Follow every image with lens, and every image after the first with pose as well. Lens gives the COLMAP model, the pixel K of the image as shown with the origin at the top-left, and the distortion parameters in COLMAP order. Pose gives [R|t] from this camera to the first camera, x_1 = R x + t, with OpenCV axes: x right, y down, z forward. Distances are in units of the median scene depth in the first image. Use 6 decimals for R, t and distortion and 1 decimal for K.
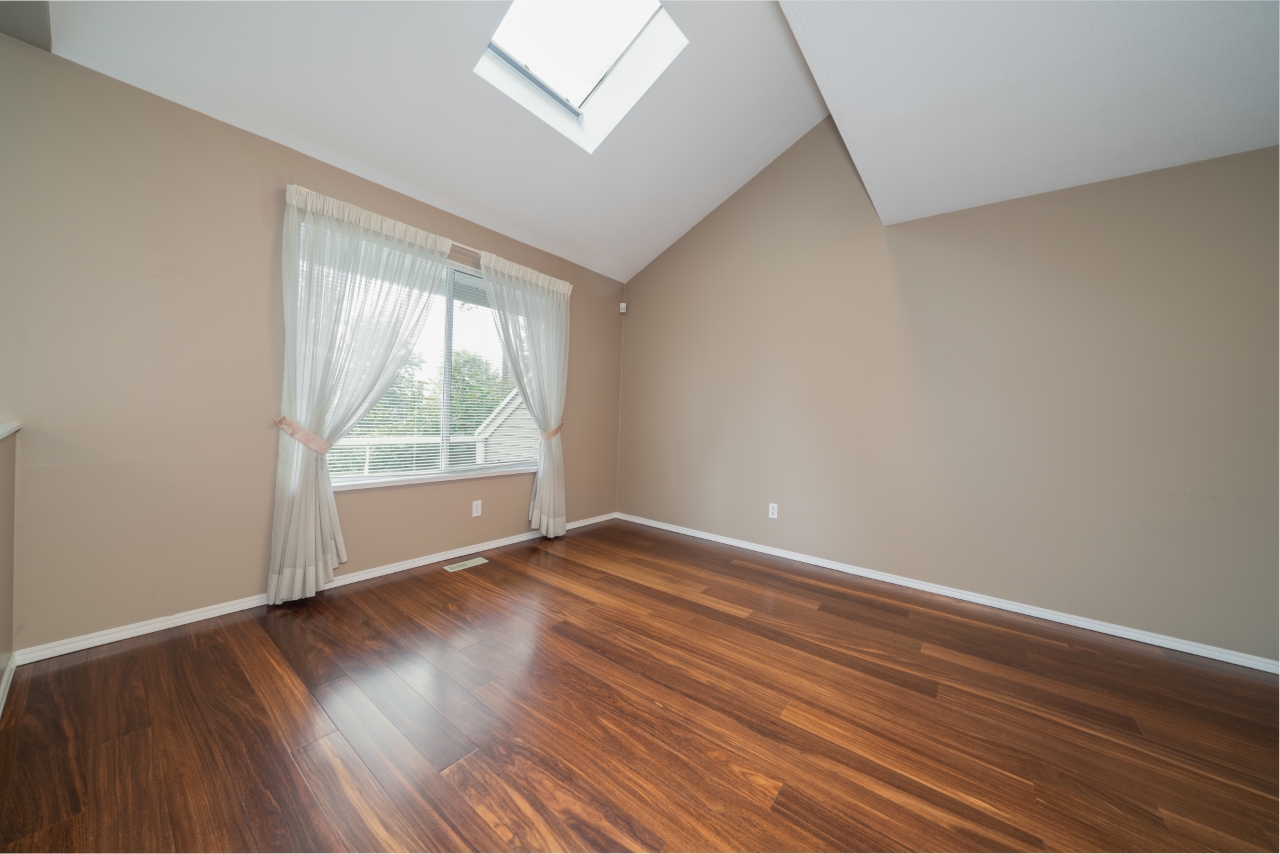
lens RADIAL K [[444.0, 0, 641.4], [0, 444.0, 419.6], [0, 0, 1]] dist [-0.002759, -0.000164]
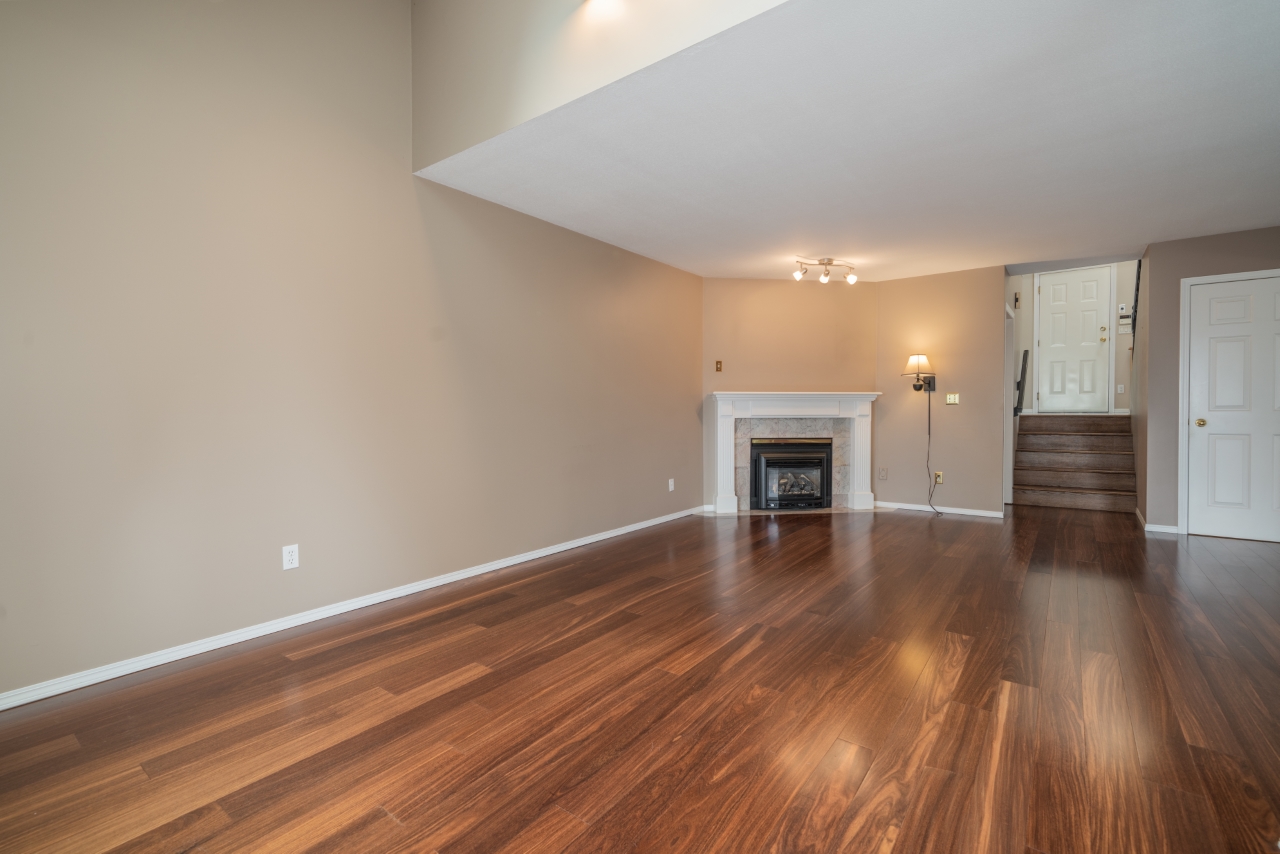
lens RADIAL K [[562.2, 0, 655.4], [0, 562.2, 418.5], [0, 0, 1]] dist [0.003780, 0.000411]
pose [[-0.033145, -0.055758, 0.997894, -0.839088], [0.014354, 0.998313, 0.056258, -0.041526], [-0.999347, 0.016189, -0.032289, 0.869147]]
